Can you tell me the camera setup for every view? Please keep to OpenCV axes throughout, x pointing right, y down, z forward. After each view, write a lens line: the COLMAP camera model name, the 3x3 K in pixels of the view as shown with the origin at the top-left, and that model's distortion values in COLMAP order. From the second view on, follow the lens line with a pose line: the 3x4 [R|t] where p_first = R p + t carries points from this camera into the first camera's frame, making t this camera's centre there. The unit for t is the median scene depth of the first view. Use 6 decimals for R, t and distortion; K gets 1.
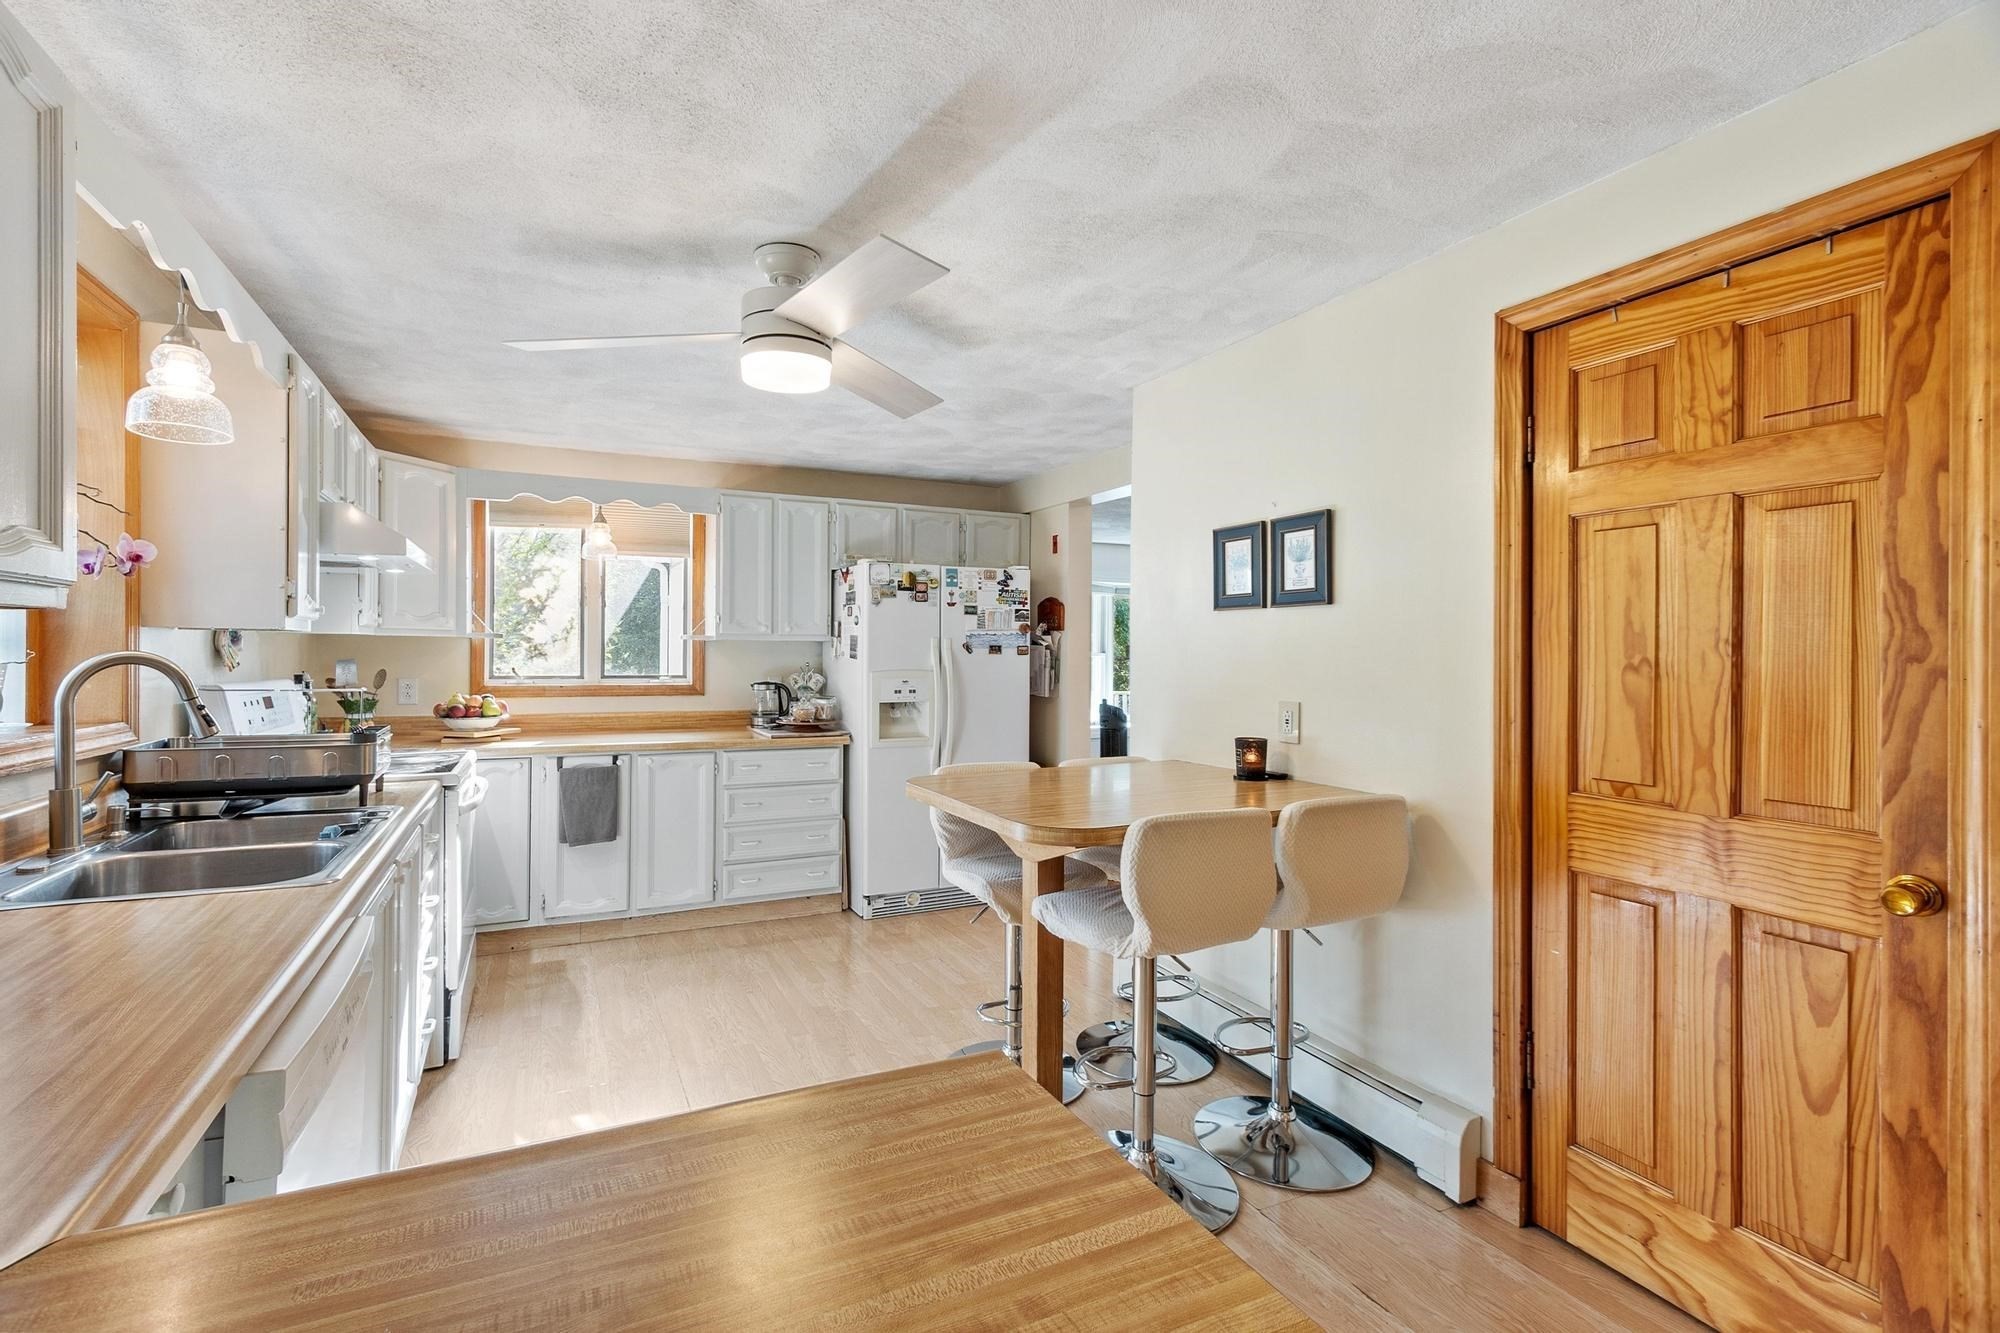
lens RADIAL K [[901.3, 0, 997.7], [0, 901.3, 652.4], [0, 0, 1]] dist [-0.000014, -0.000045]
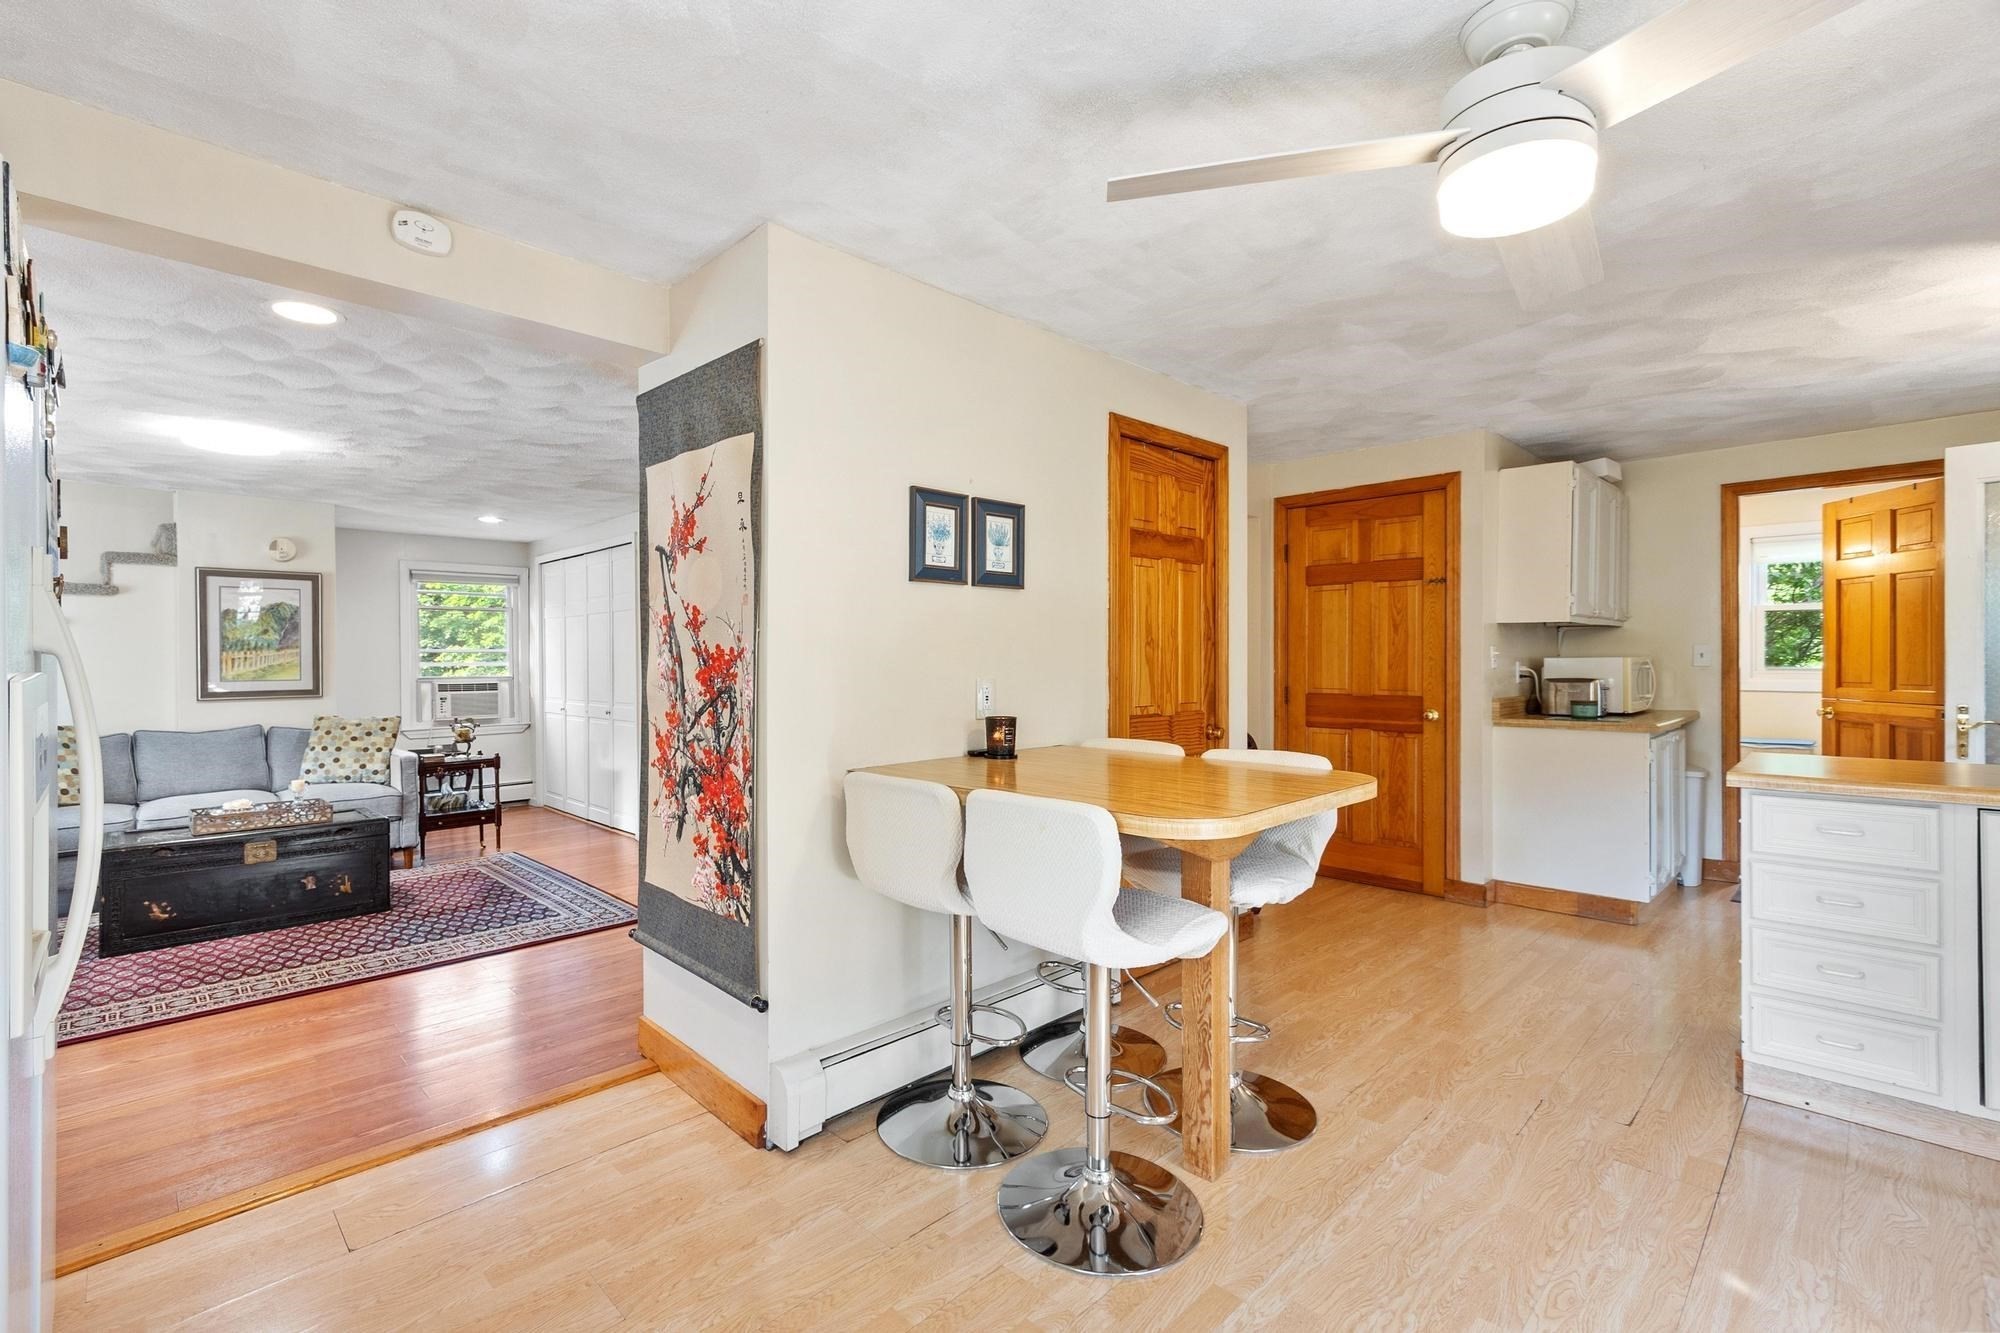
lens RADIAL K [[901.3, 0, 1000.5], [0, 901.3, 664.7], [0, 0, 1]] dist [-0.000014, -0.000045]
pose [[-0.319871, -0.016152, 0.947324, -0.644776], [0.000751, 0.999850, 0.017301, 0.020286], [-0.947461, 0.006245, -0.319811, 1.283260]]
